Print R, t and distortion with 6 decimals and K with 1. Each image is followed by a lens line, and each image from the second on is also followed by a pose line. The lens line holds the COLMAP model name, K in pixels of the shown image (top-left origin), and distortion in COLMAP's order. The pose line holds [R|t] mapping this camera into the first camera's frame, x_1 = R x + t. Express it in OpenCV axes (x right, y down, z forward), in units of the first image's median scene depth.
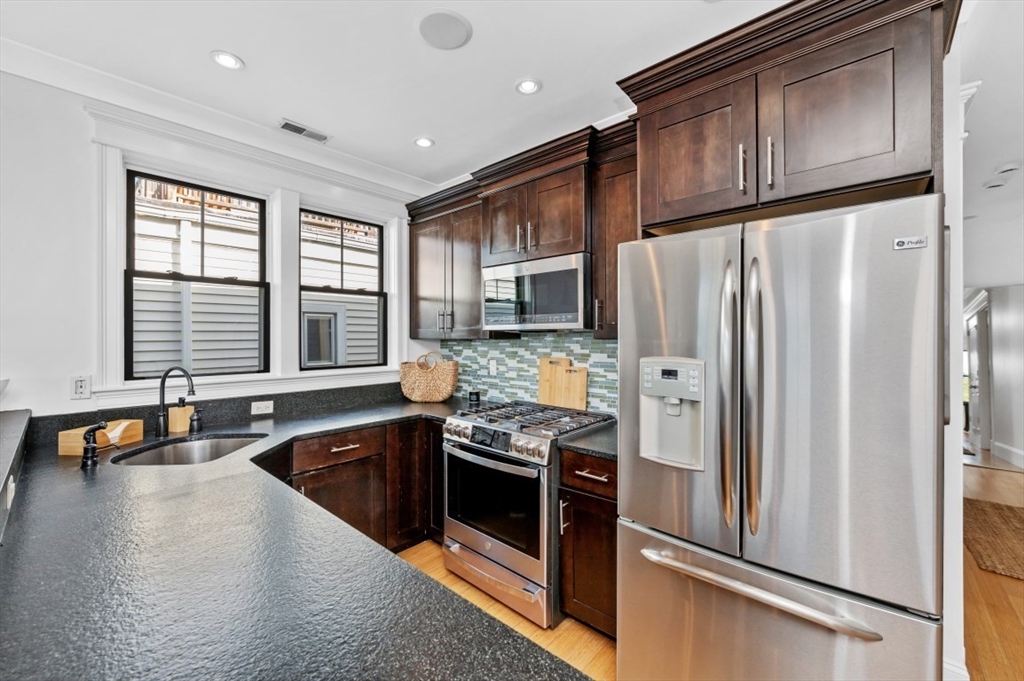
lens RADIAL K [[406.6, 0, 512.0], [0, 406.6, 340.5], [0, 0, 1]] dist [-0.001557, -0.000142]
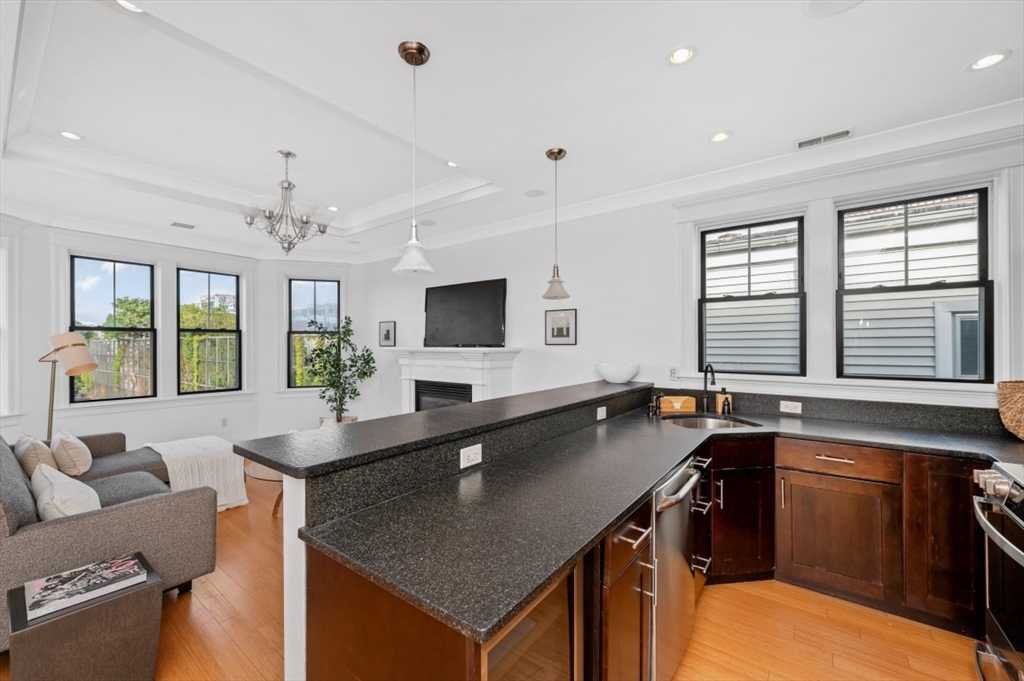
lens RADIAL K [[407.3, 0, 510.5], [0, 407.3, 348.1], [0, 0, 1]] dist [-0.000568, -0.000097]
pose [[0.082502, 0.000899, -0.996590, 0.402579], [-0.014912, 0.999889, -0.000333, 0.015876], [0.996479, 0.014889, 0.082507, 0.142392]]
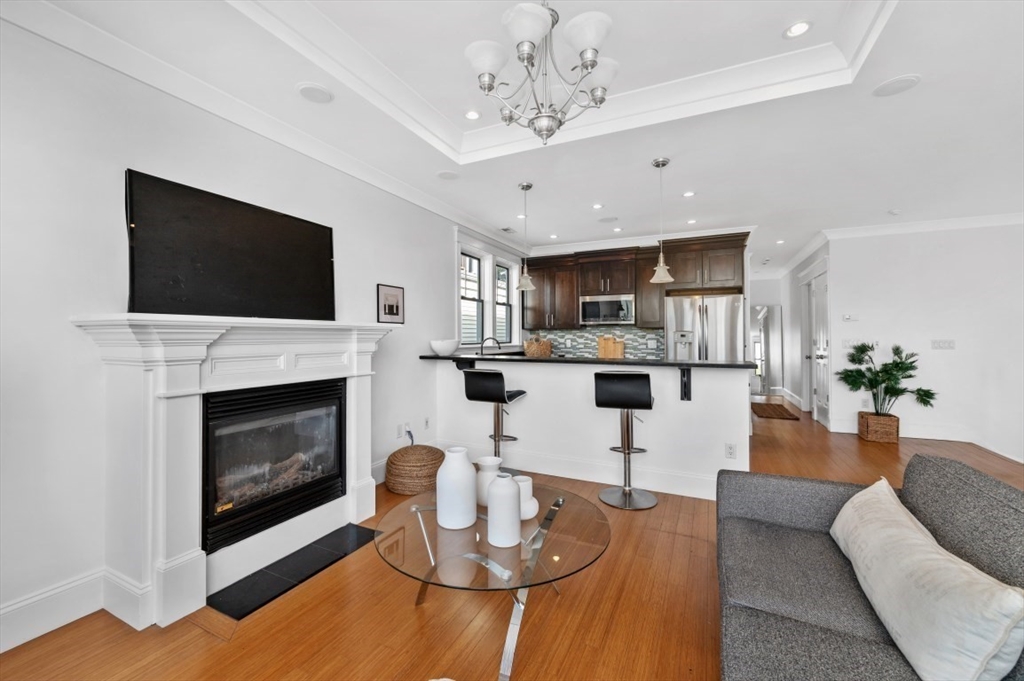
lens RADIAL K [[413.8, 0, 512.7], [0, 413.8, 334.3], [0, 0, 1]] dist [-0.000252, 0.000007]
pose [[0.957881, 0.002390, 0.287154, -1.049375], [0.001819, 0.999895, -0.014392, 0.059958], [-0.287158, 0.014308, 0.957776, -1.025045]]
